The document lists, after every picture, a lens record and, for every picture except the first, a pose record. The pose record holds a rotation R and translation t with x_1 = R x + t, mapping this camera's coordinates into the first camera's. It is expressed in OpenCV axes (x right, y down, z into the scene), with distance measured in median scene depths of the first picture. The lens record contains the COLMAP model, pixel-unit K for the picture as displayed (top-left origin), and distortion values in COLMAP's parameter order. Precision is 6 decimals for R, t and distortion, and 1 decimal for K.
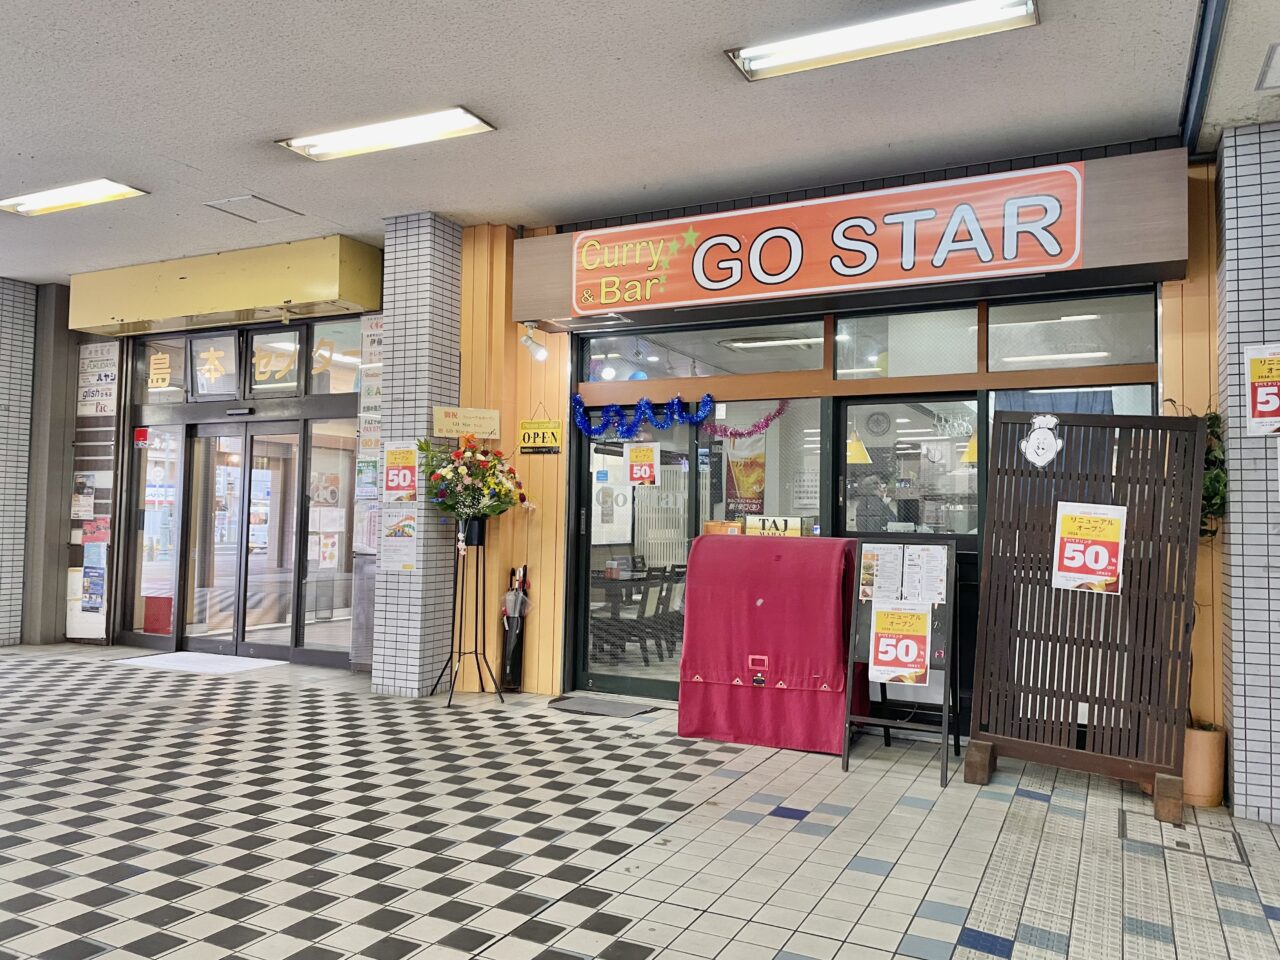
lens RADIAL K [[951.1, 0, 641.4], [0, 951.1, 469.0], [0, 0, 1]] dist [0.053008, -0.064805]
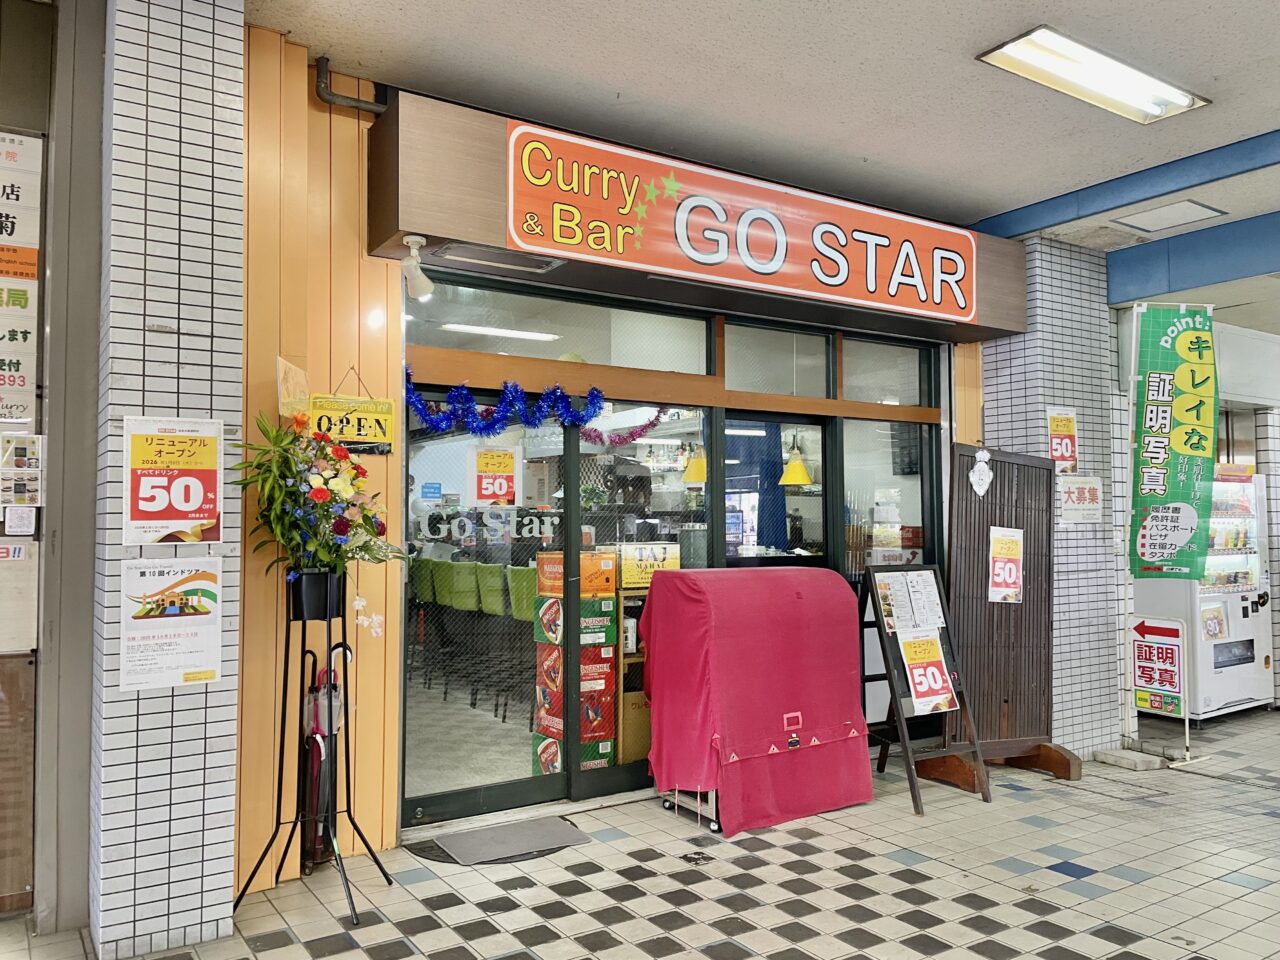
lens RADIAL K [[951.1, 0, 646.1], [0, 951.1, 475.1], [0, 0, 1]] dist [0.053008, -0.064805]
pose [[0.512462, 0.022251, 0.858421, -0.442166], [-0.032331, 0.999455, -0.006606, -0.003548], [-0.858101, -0.024368, 0.512903, 0.445573]]
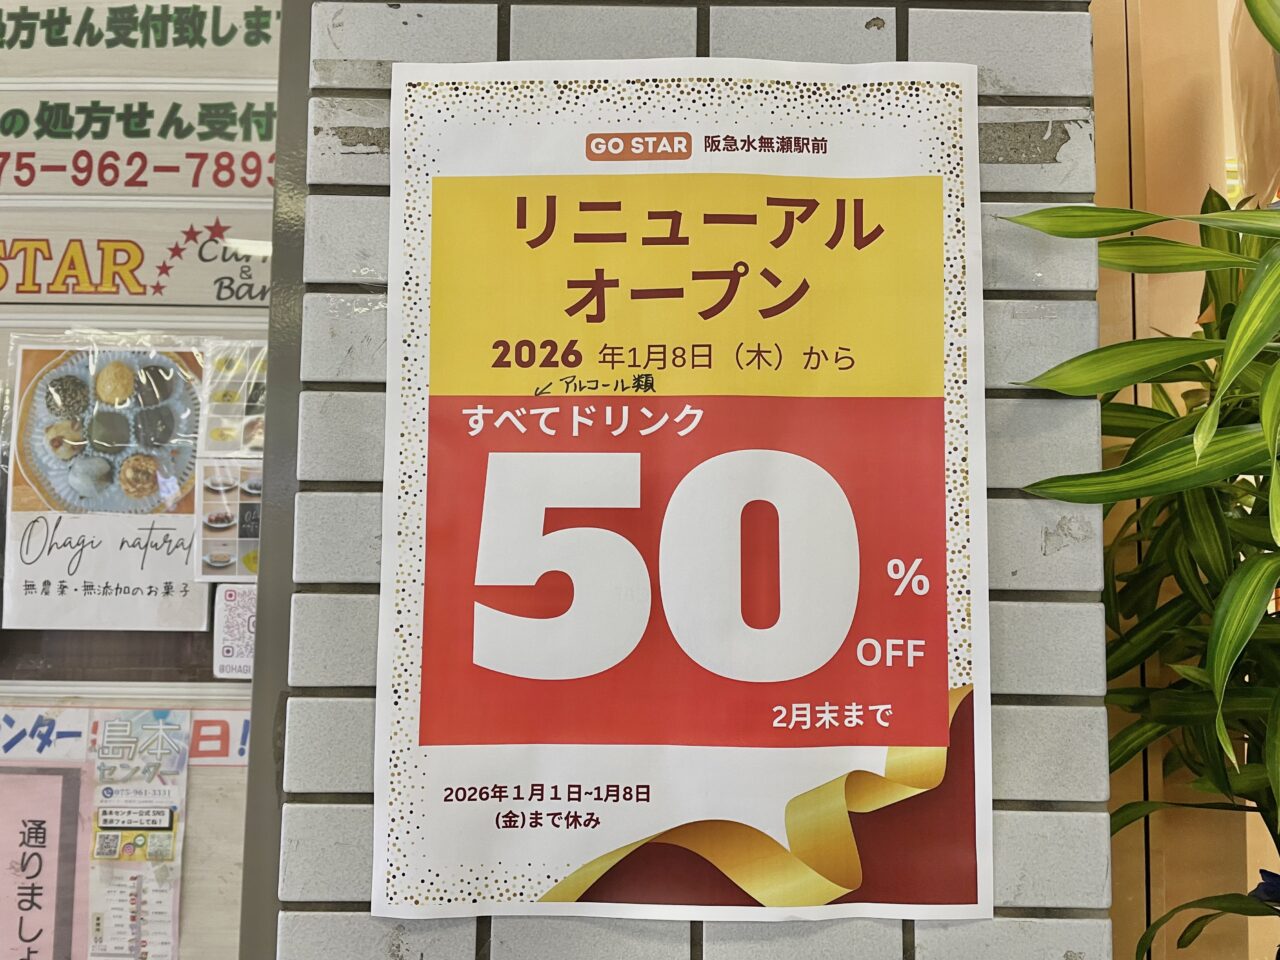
lens RADIAL K [[951.1, 0, 646.4], [0, 951.1, 480.6], [0, 0, 1]] dist [0.053008, -0.064805]
pose [[0.901980, 0.023527, 0.431136, -0.231718], [-0.021137, 0.999723, -0.010335, 0.003321], [-0.431259, 0.000209, 0.902228, 0.759987]]
